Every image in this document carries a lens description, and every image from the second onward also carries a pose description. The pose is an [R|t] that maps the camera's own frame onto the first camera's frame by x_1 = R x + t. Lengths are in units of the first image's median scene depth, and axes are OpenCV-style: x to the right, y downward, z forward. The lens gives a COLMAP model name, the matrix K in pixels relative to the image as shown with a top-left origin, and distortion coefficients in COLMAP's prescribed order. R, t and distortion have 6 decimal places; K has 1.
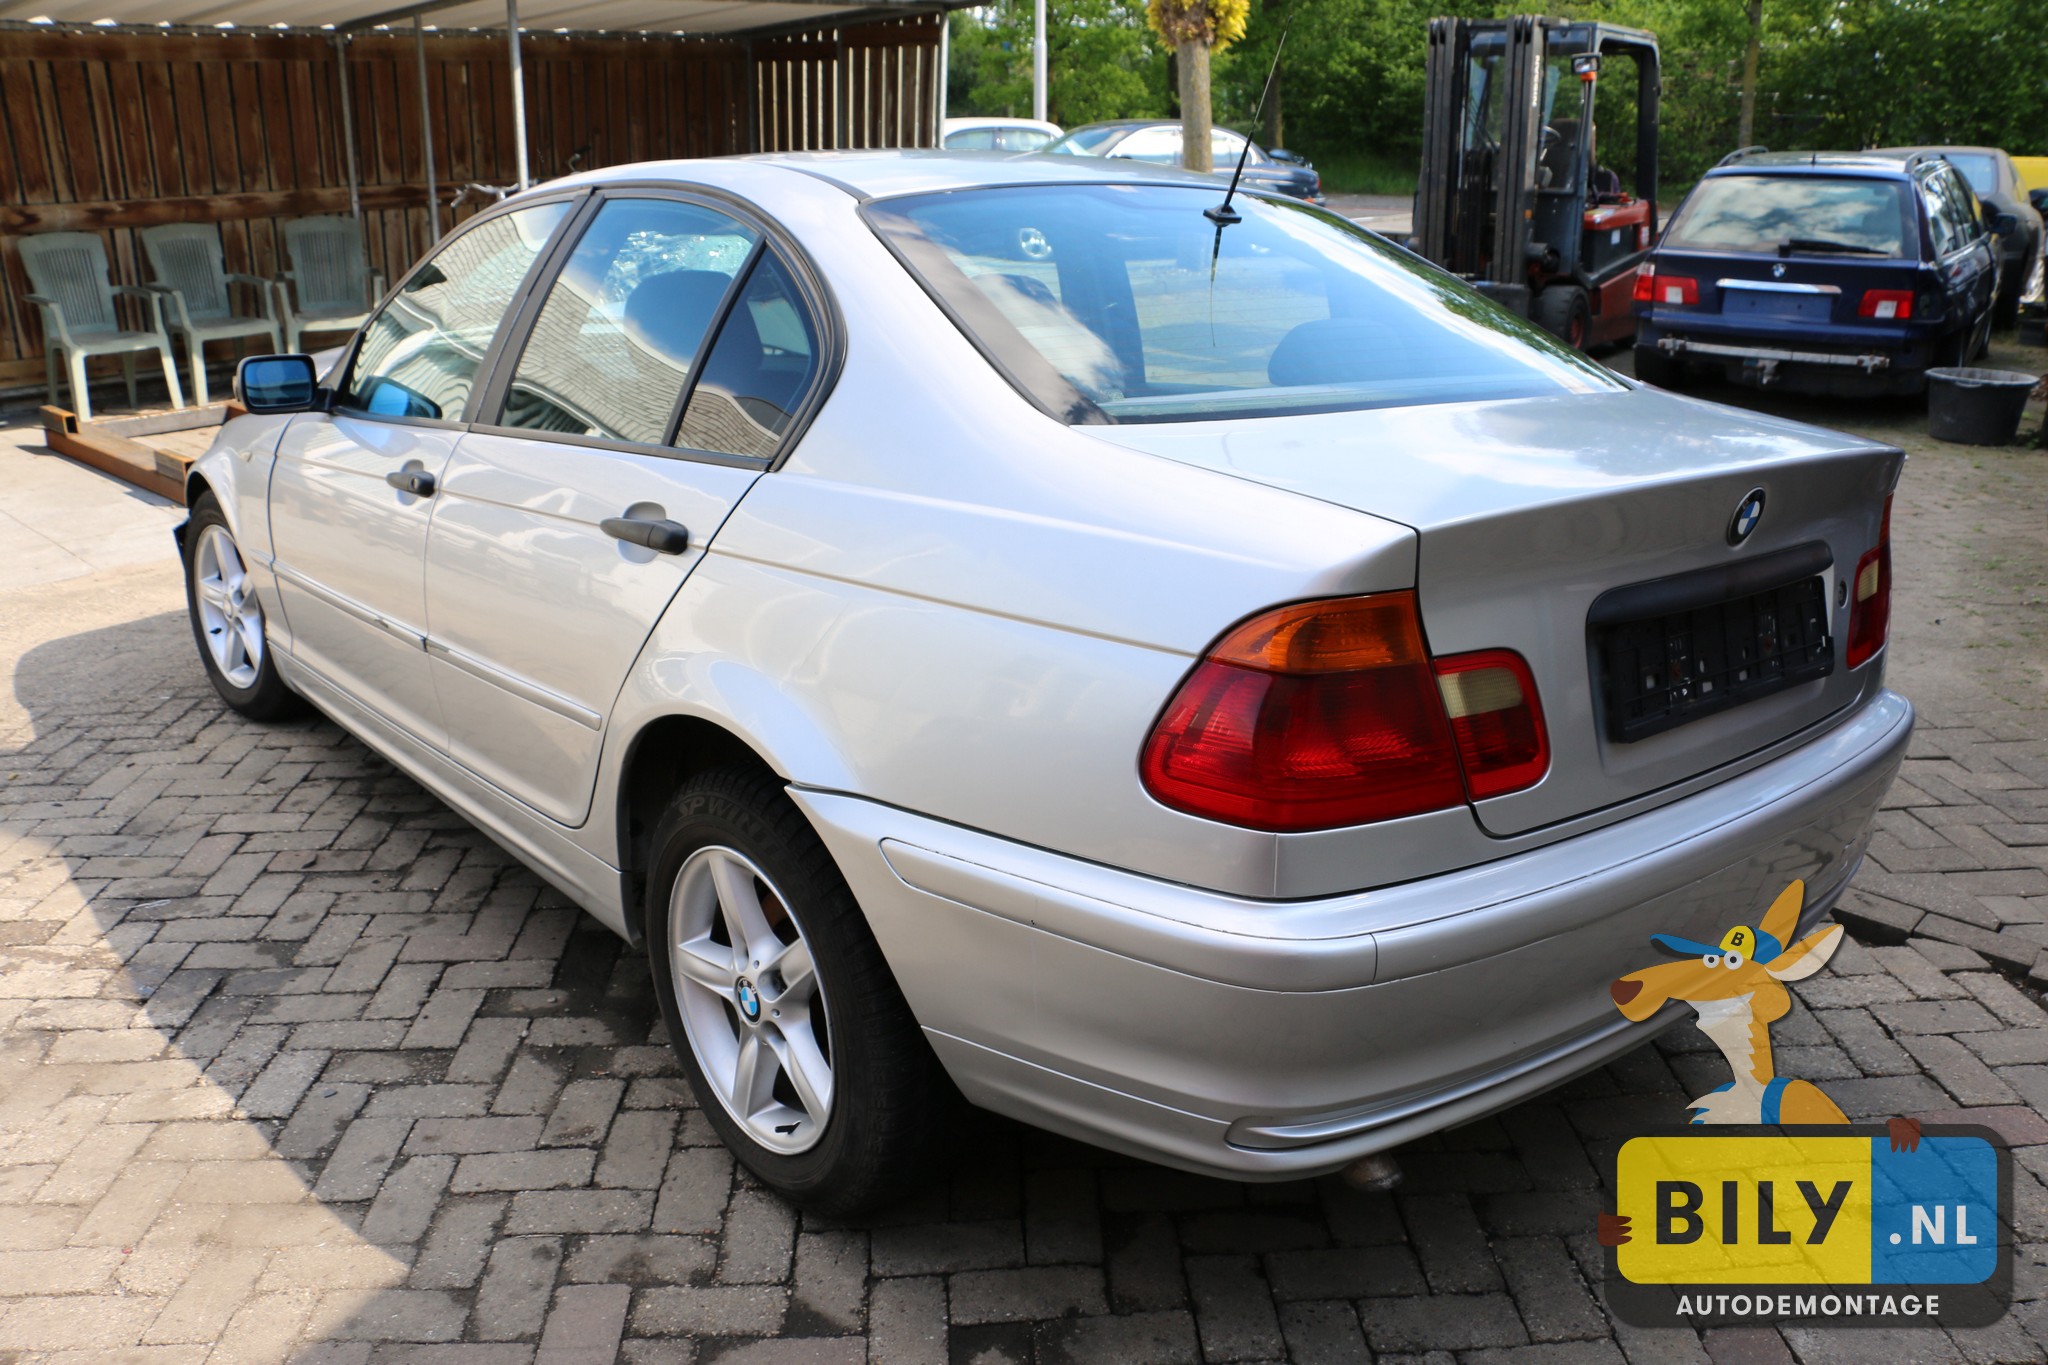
lens RADIAL K [[1626.0, 0, 1019.1], [0, 1626.0, 693.4], [0, 0, 1]] dist [-0.176883, 0.135508]
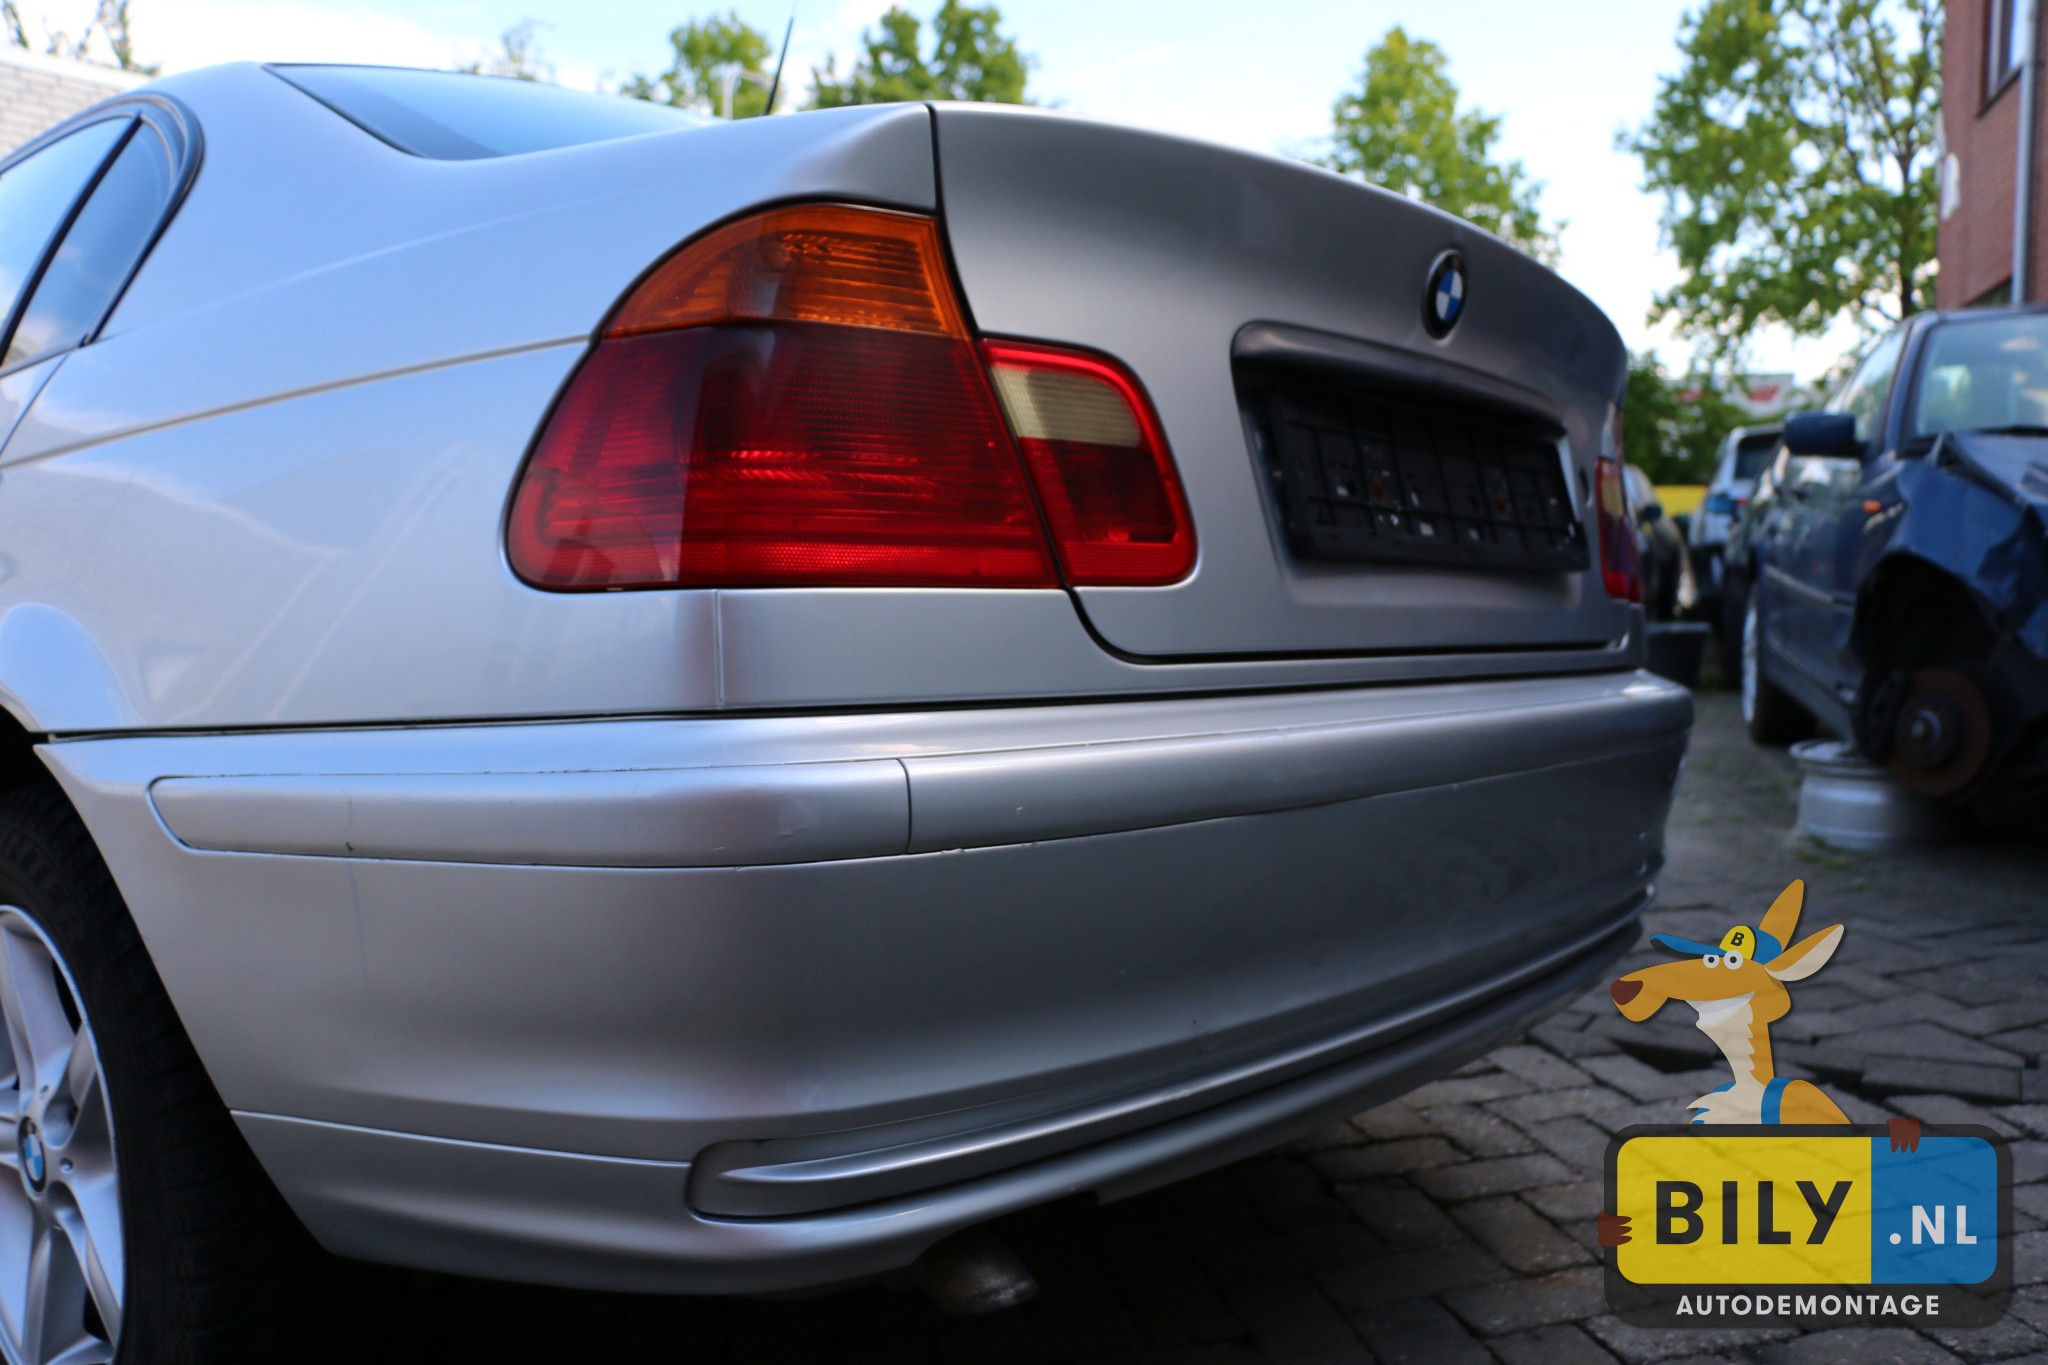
lens RADIAL K [[1626.0, 0, 1019.1], [0, 1626.0, 693.4], [0, 0, 1]] dist [-0.176883, 0.135508]
pose [[0.984661, -0.035463, 0.170838, 0.149087], [0.075556, 0.969226, -0.234291, 0.237631], [-0.157272, 0.243605, 0.957038, 0.404971]]
